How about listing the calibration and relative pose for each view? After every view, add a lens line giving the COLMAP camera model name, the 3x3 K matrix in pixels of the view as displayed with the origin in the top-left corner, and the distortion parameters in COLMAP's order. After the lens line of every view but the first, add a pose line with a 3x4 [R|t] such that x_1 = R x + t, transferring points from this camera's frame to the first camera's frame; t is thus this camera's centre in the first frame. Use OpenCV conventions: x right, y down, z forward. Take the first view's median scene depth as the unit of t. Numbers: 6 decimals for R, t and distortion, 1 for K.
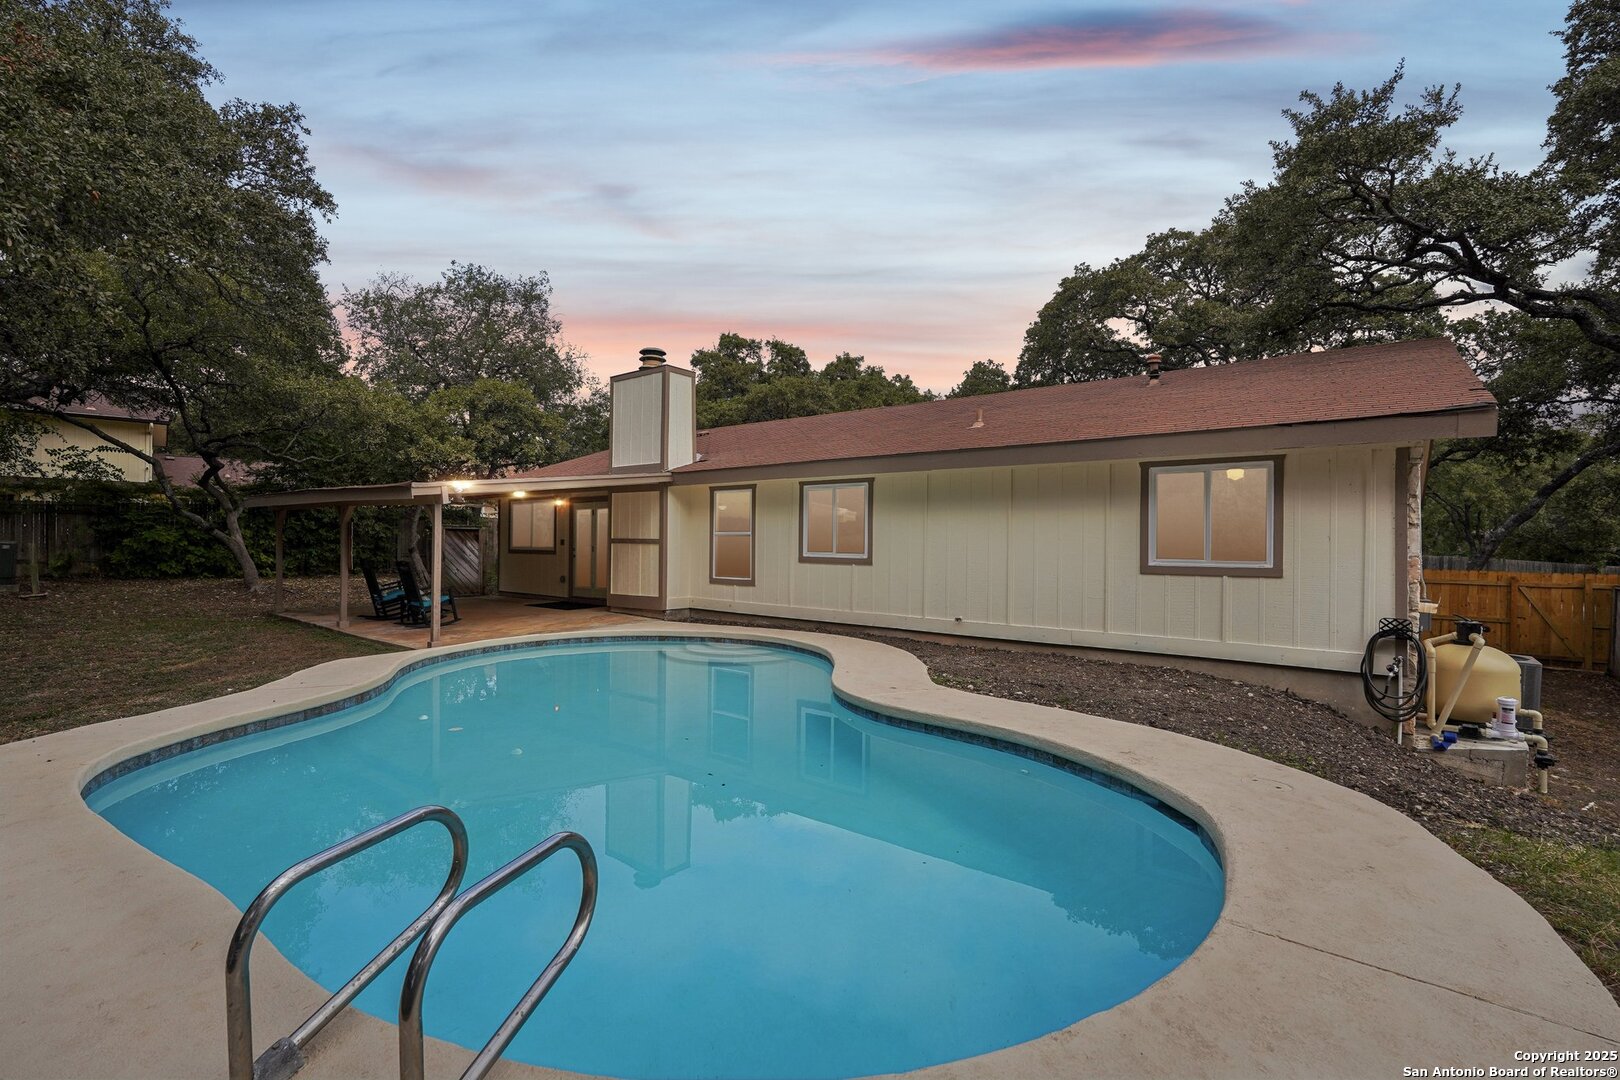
lens RADIAL K [[723.3, 0, 814.7], [0, 723.3, 540.8], [0, 0, 1]] dist [-0.004471, -0.000490]
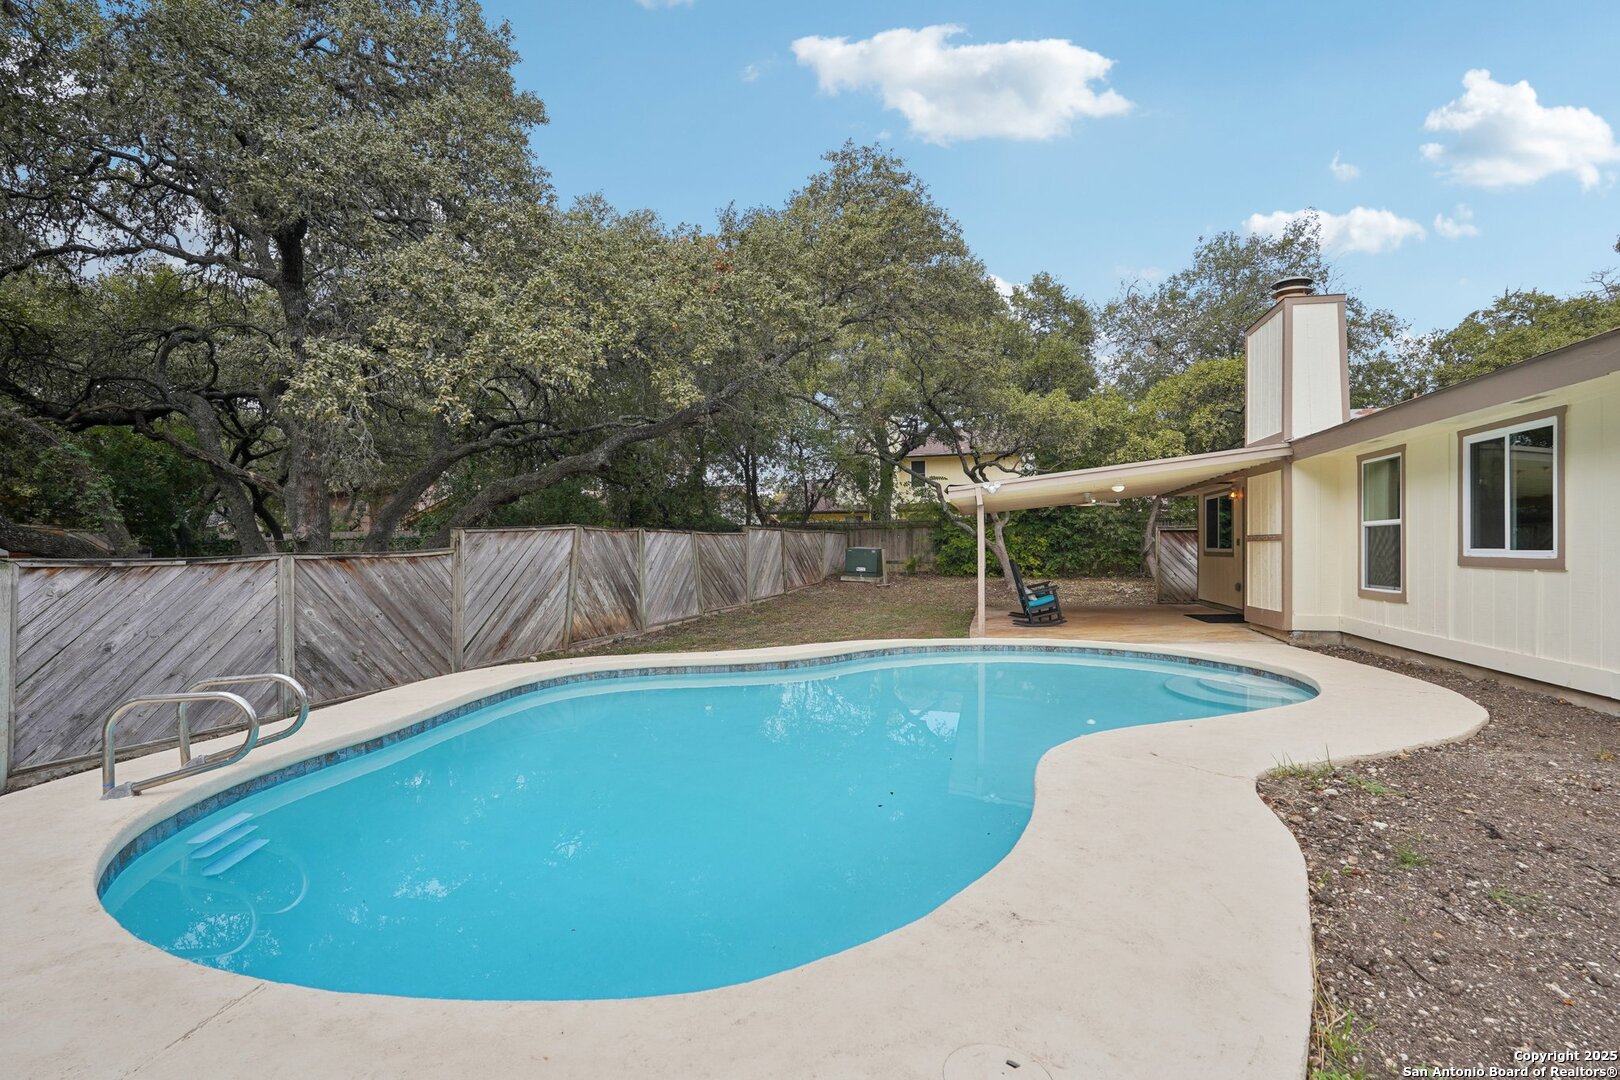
lens RADIAL K [[783.9, 0, 811.9], [0, 783.9, 543.4], [0, 0, 1]] dist [-0.002212, -0.000372]
pose [[0.437480, -0.016639, -0.899074, 0.293353], [0.011564, 0.999850, -0.012877, 0.011683], [0.899154, -0.004763, 0.437607, 0.212831]]
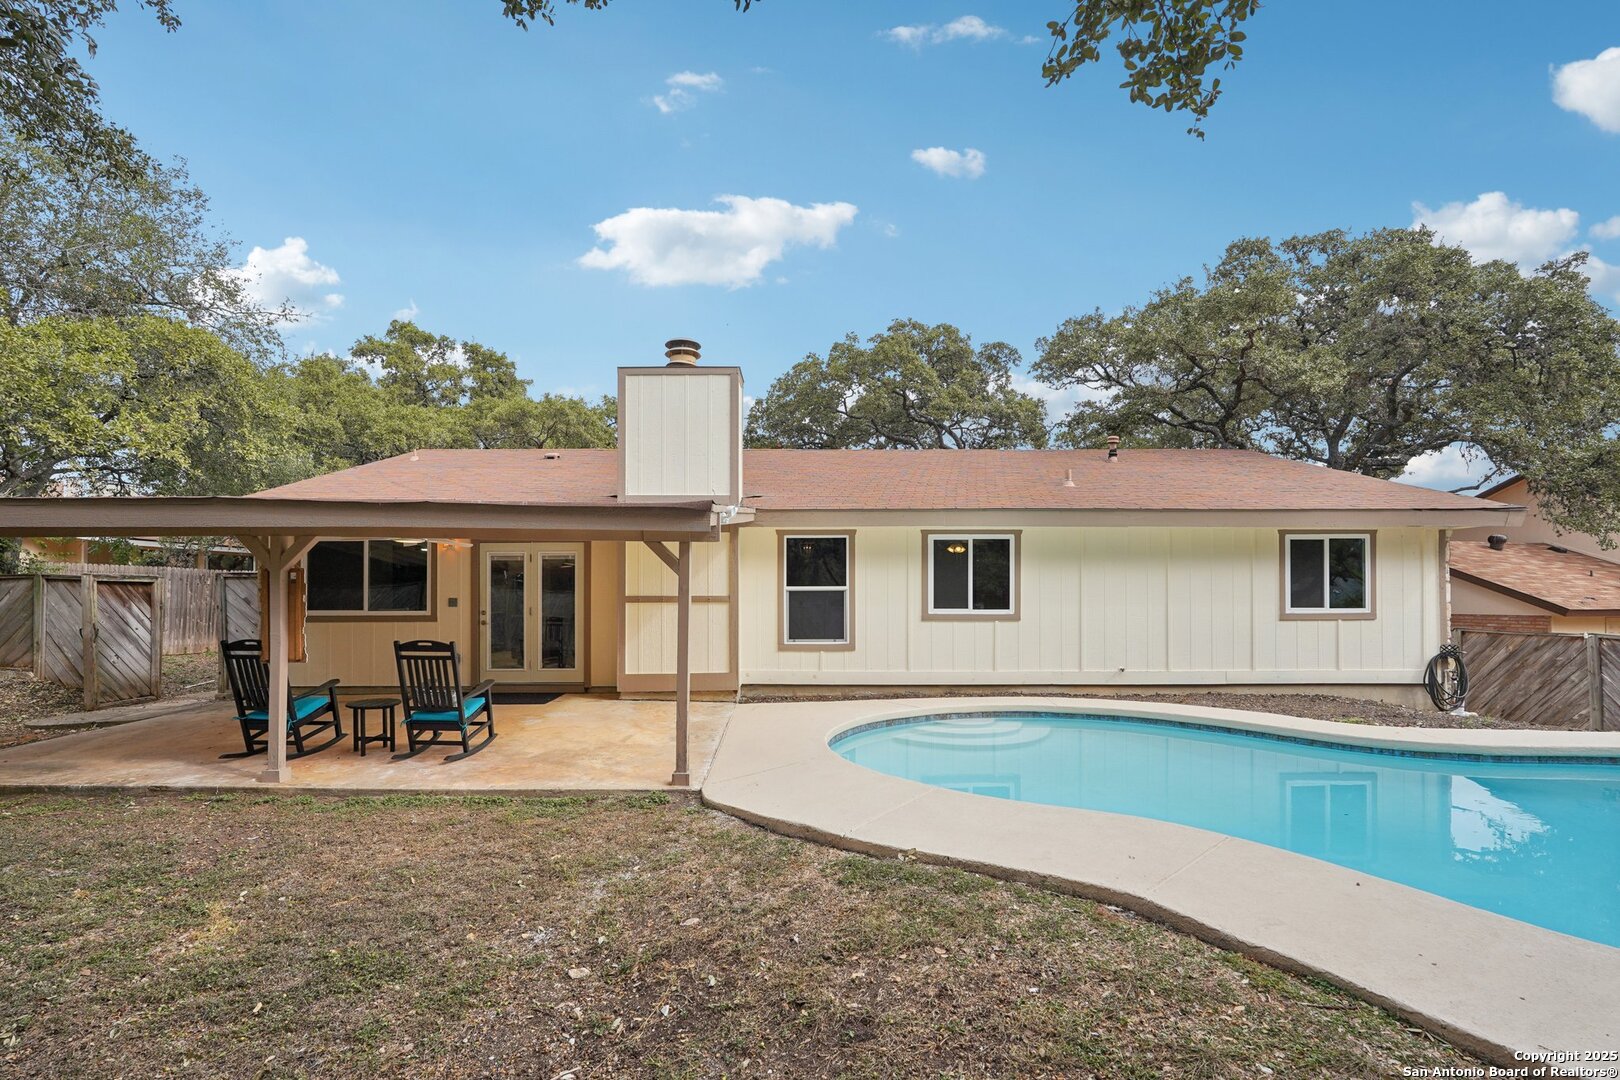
lens RADIAL K [[723.3, 0, 796.1], [0, 723.3, 598.3], [0, 0, 1]] dist [-0.004471, -0.000490]
pose [[0.782540, -0.014579, 0.622430, -0.625142], [0.008294, 0.999881, 0.012993, -0.009544], [-0.622545, -0.005005, 0.782568, 0.360004]]
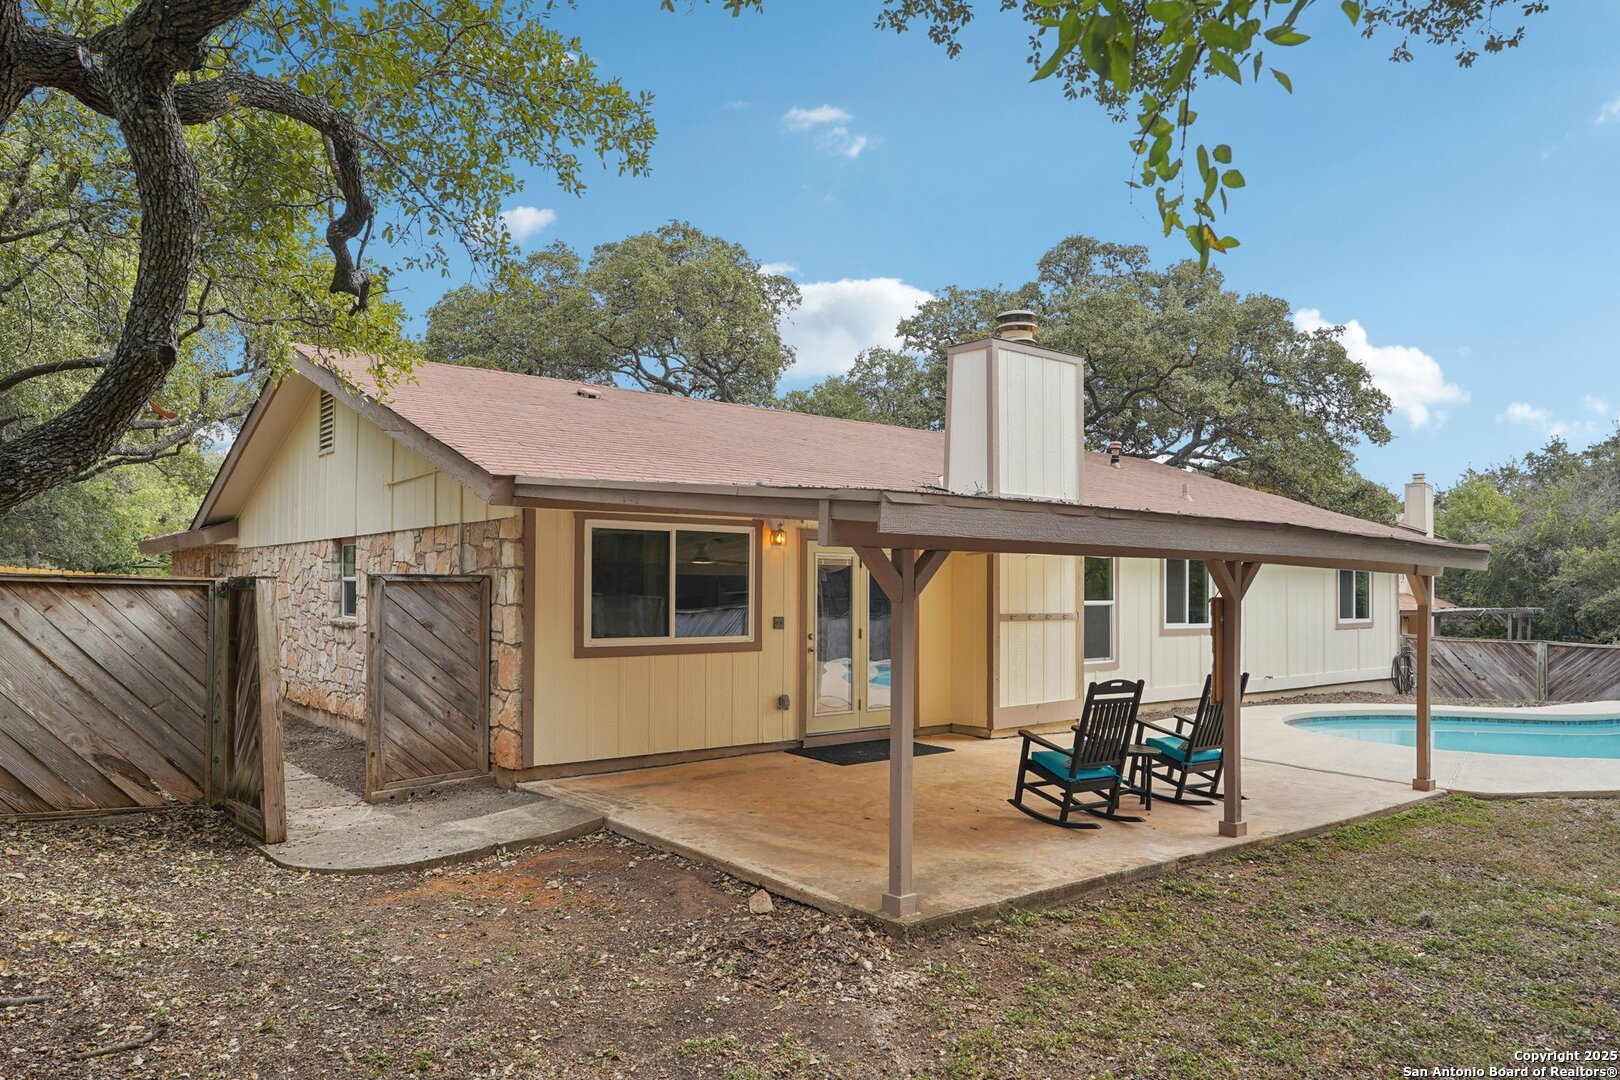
lens RADIAL K [[1090.4, 0, 804.9], [0, 1090.4, 589.0], [0, 0, 1]] dist [0.007443, 0.002127]
pose [[0.218063, -0.009777, 0.975886, -1.244119], [-0.009352, 0.999883, 0.012108, -0.034389], [-0.975890, -0.011767, 0.217946, 1.017121]]
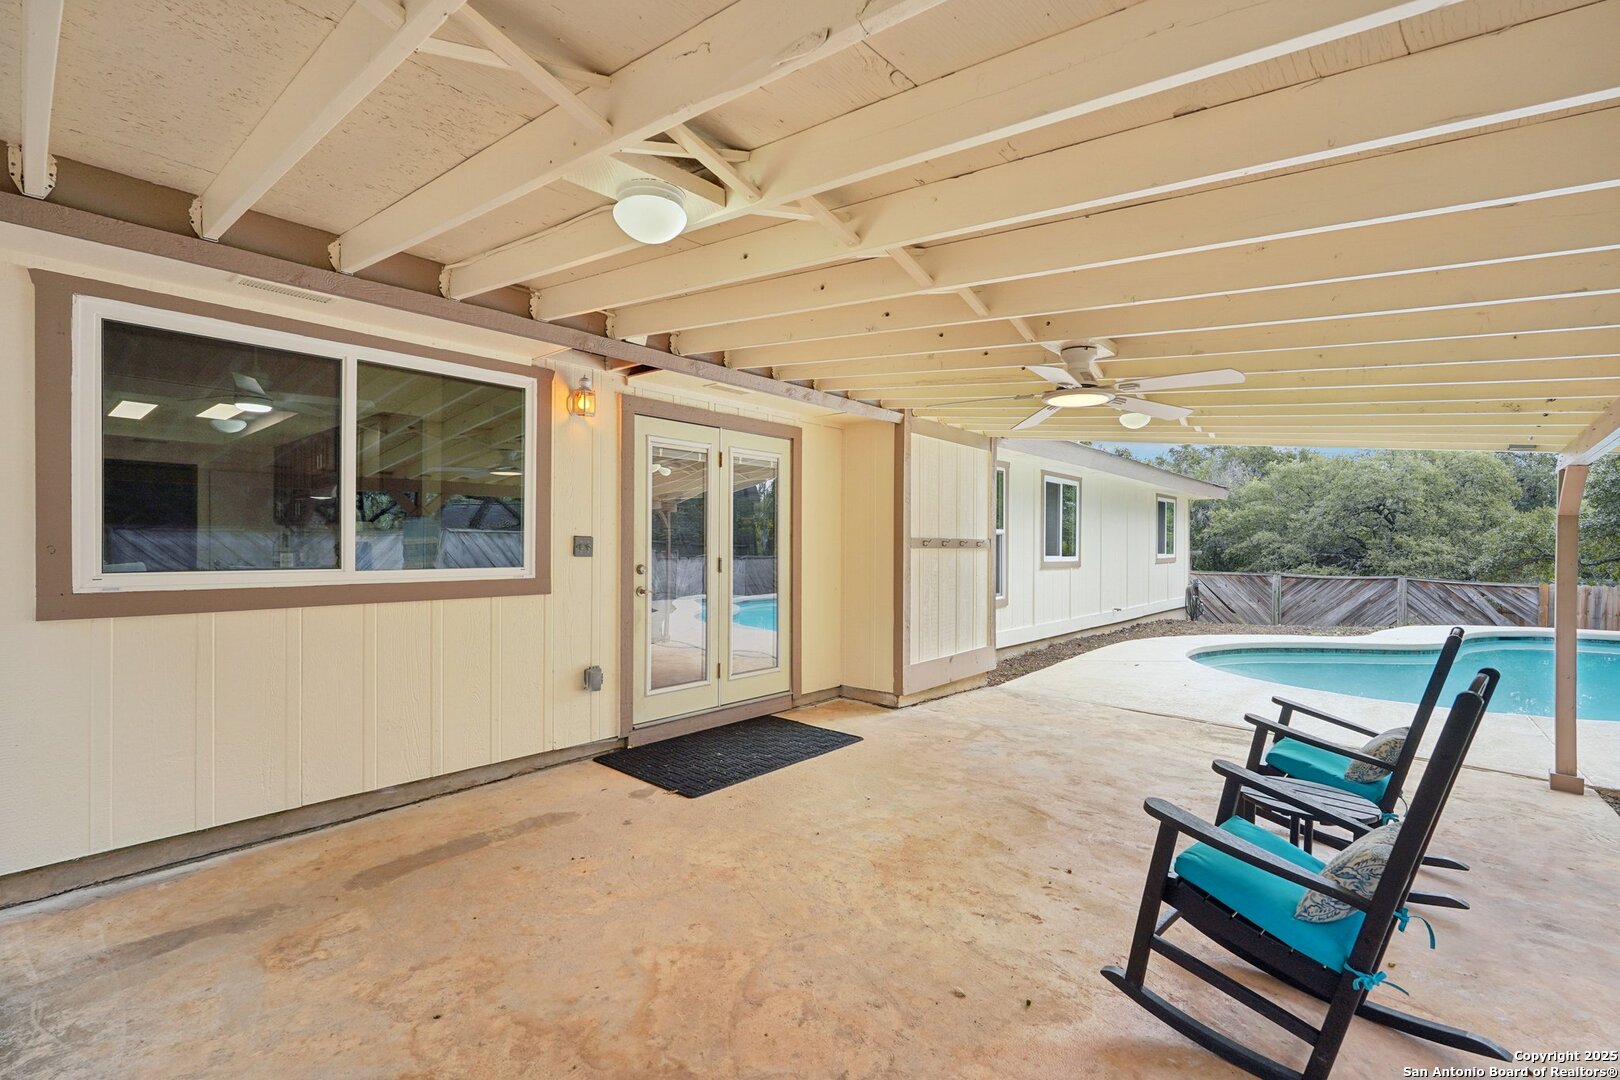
lens RADIAL K [[723.3, 0, 809.0], [0, 723.3, 546.5], [0, 0, 1]] dist [-0.004471, -0.000490]
pose [[0.040454, -0.012176, 0.999107, -0.754222], [-0.011113, 0.999858, 0.012635, -0.002958], [-0.999120, -0.011614, 0.040313, 1.102714]]
